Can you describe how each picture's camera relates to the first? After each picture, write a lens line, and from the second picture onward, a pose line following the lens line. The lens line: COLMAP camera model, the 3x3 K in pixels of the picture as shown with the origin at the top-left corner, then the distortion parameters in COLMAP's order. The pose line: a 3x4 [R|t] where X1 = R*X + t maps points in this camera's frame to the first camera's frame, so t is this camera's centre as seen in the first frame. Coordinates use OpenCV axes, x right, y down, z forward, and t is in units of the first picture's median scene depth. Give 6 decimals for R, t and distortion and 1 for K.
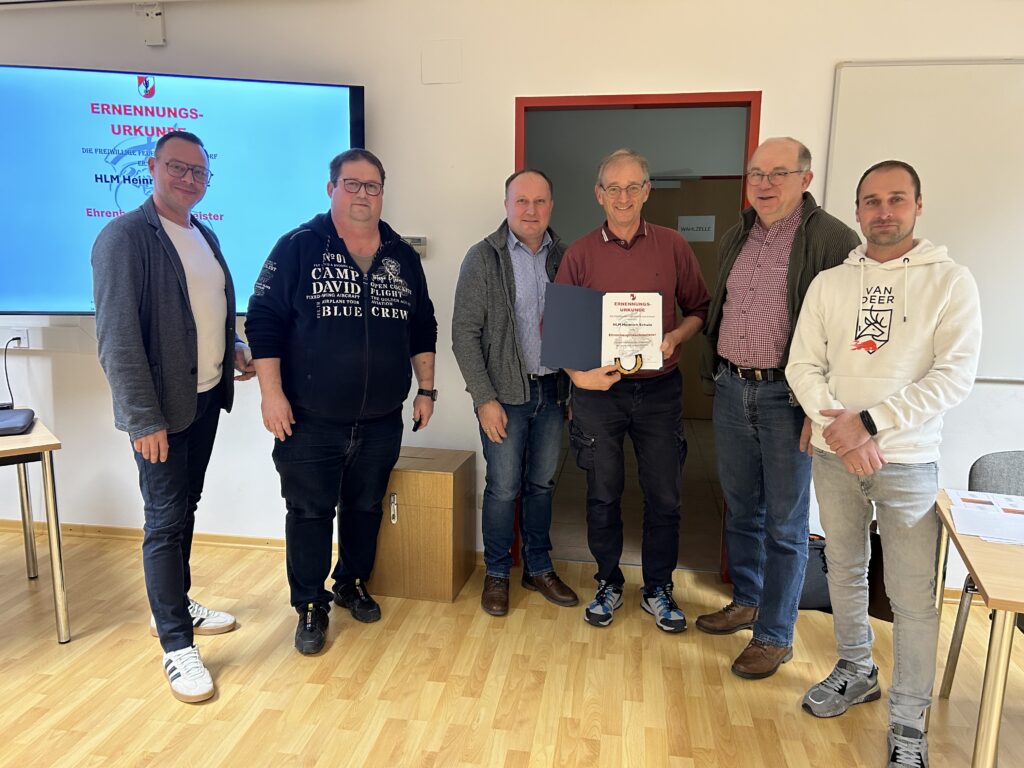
lens RADIAL K [[766.6, 0, 504.1], [0, 766.6, 383.0], [0, 0, 1]] dist [0.035725, -0.034697]
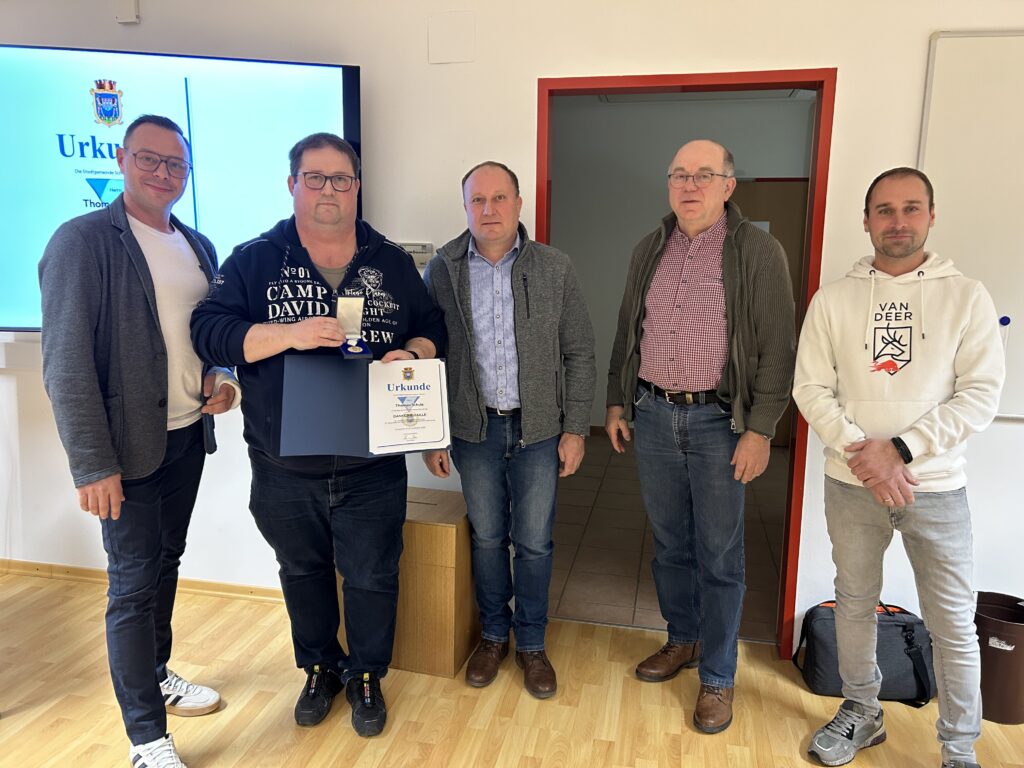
lens RADIAL K [[766.6, 0, 512.9], [0, 766.6, 385.7], [0, 0, 1]] dist [0.035725, -0.034697]
pose [[0.998951, 0.013923, -0.043616, 0.033086], [-0.014111, 0.999892, -0.004007, -0.036440], [0.043556, 0.004618, 0.999040, 0.183022]]
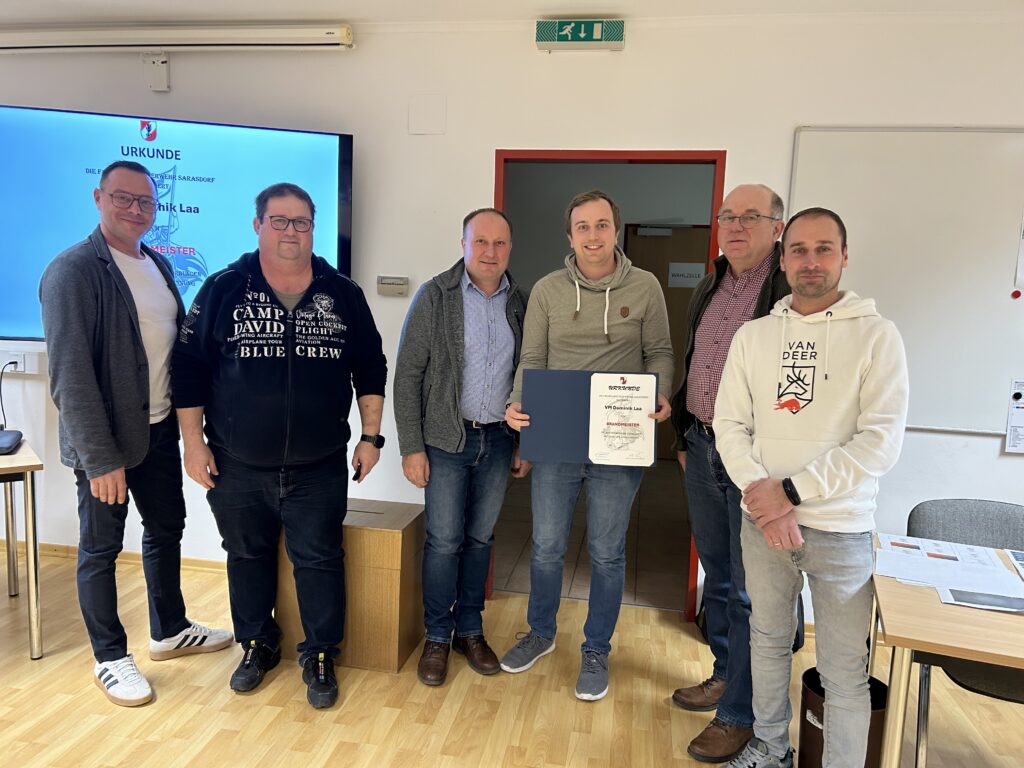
lens RADIAL K [[766.6, 0, 514.2], [0, 766.6, 382.0], [0, 0, 1]] dist [0.035725, -0.034697]
pose [[0.999551, 0.029613, -0.004490, 0.062822], [-0.029795, 0.998399, -0.048080, -0.001903], [0.003059, 0.048192, 0.998833, -0.046206]]
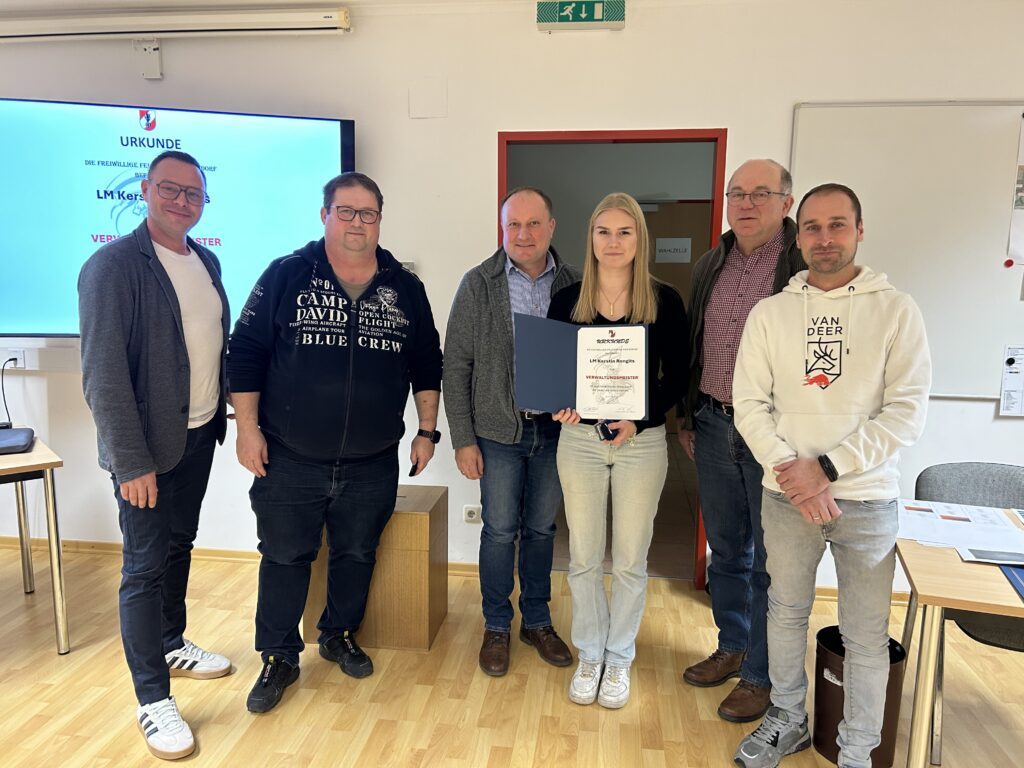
lens RADIAL K [[766.6, 0, 514.2], [0, 766.6, 384.6], [0, 0, 1]] dist [0.035725, -0.034697]
pose [[0.999492, -0.002855, 0.031754, 0.002785], [0.003385, 0.999856, -0.016639, -0.005643], [-0.031702, 0.016738, 0.999357, -0.062425]]
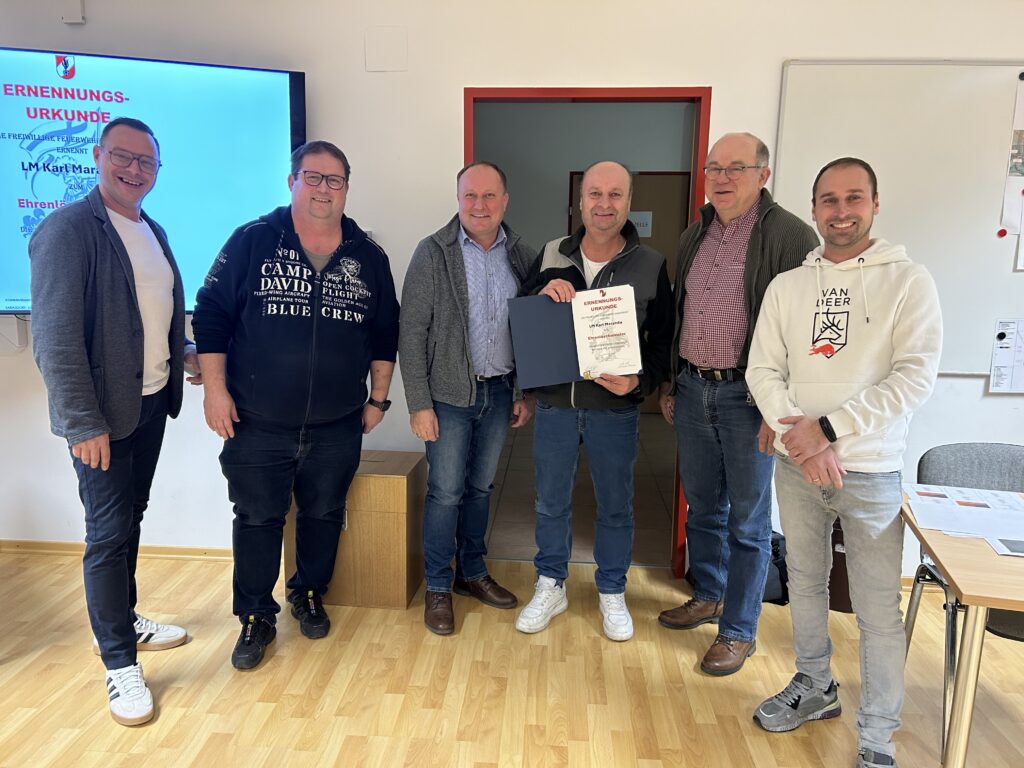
lens RADIAL K [[766.6, 0, 502.6], [0, 766.6, 385.4], [0, 0, 1]] dist [0.035725, -0.034697]
pose [[0.995779, -0.012736, 0.090894, -0.034349], [0.011733, 0.999864, 0.011556, -0.007542], [-0.091029, -0.010441, 0.995793, 0.029054]]
